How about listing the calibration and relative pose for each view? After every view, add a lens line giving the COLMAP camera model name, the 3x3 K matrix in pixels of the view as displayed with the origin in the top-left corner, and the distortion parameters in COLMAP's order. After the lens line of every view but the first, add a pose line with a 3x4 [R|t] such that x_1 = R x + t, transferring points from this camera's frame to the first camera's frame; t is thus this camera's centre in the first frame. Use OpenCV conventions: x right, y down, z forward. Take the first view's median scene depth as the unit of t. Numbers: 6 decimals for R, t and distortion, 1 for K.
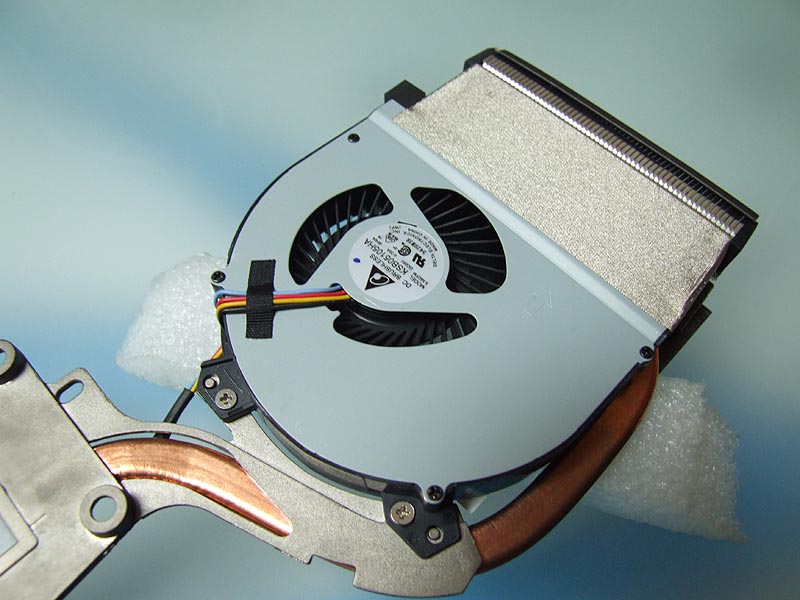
lens RADIAL K [[696.2, 0, 400.0], [0, 696.2, 300.0], [0, 0, 1]] dist [-0.208771, 0.243398]
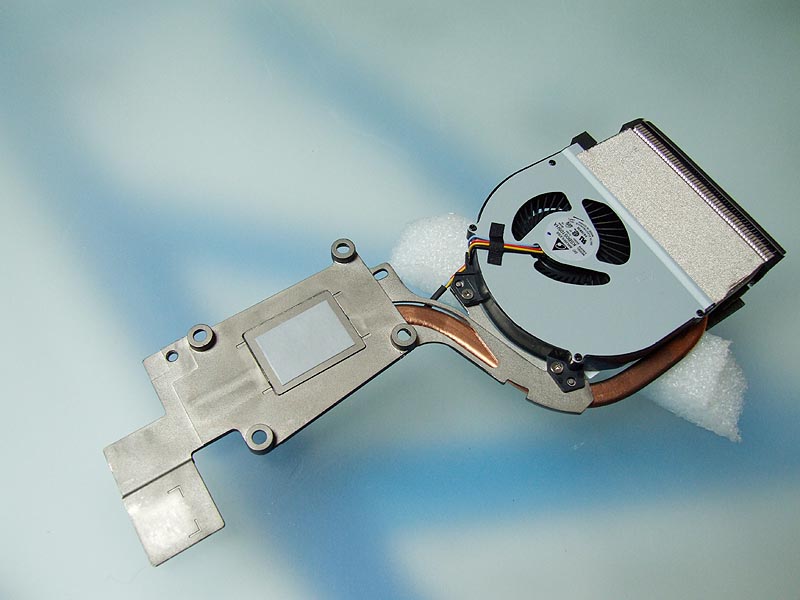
lens RADIAL K [[696.2, 0, 400.0], [0, 696.2, 300.0], [0, 0, 1]] dist [-0.208771, 0.243398]
pose [[0.977163, 0.189091, -0.096941, -0.234804], [-0.186895, 0.981880, 0.031337, 0.128327], [0.101110, -0.012503, 0.994797, -0.811409]]
